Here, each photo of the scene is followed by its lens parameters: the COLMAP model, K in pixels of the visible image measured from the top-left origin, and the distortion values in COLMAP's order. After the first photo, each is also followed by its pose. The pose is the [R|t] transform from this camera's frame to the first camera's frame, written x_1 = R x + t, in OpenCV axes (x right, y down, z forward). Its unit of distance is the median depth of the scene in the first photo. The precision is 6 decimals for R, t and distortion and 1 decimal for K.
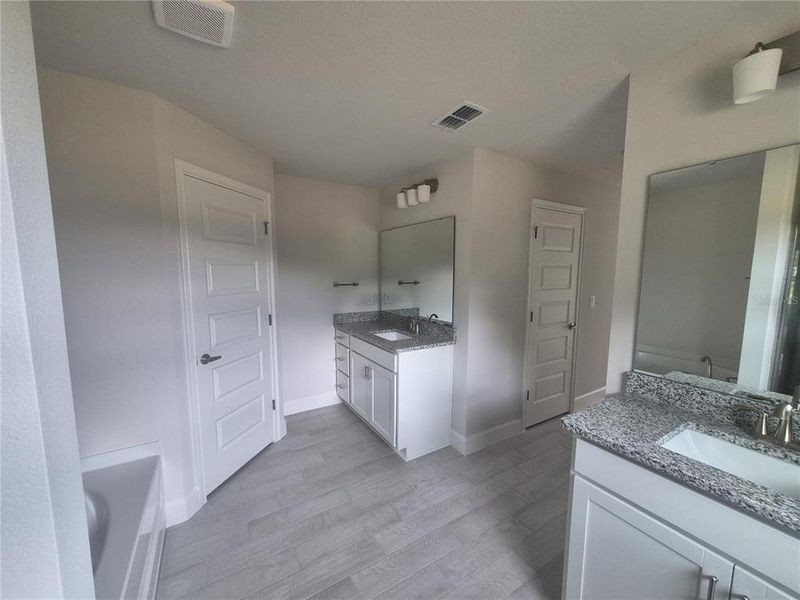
lens RADIAL K [[311.8, 0, 397.2], [0, 311.8, 305.2], [0, 0, 1]] dist [0.000680, 0.000263]
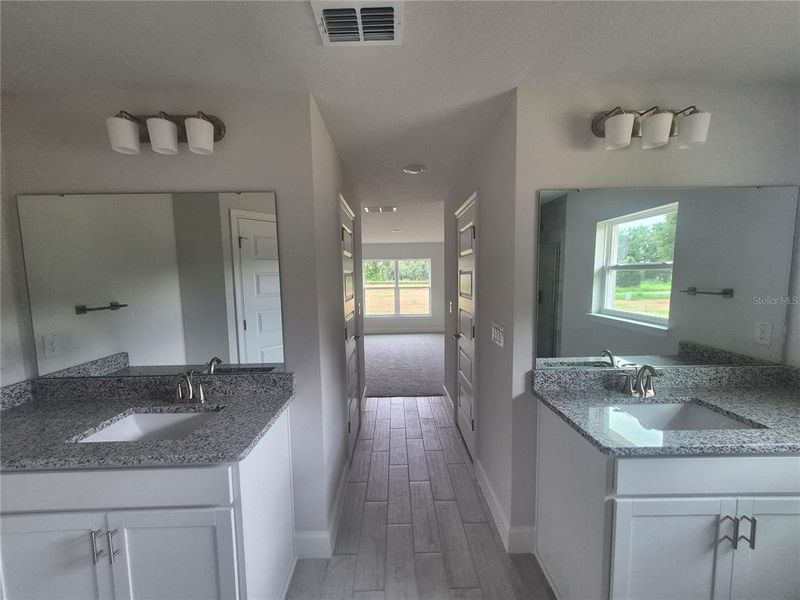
lens RADIAL K [[311.8, 0, 397.2], [0, 311.8, 305.2], [0, 0, 1]] dist [0.000680, 0.000263]
pose [[0.509499, -0.089019, 0.855854, -0.214047], [0.113130, 0.992930, 0.035929, -0.055302], [-0.853002, 0.078517, 0.515967, 0.451701]]
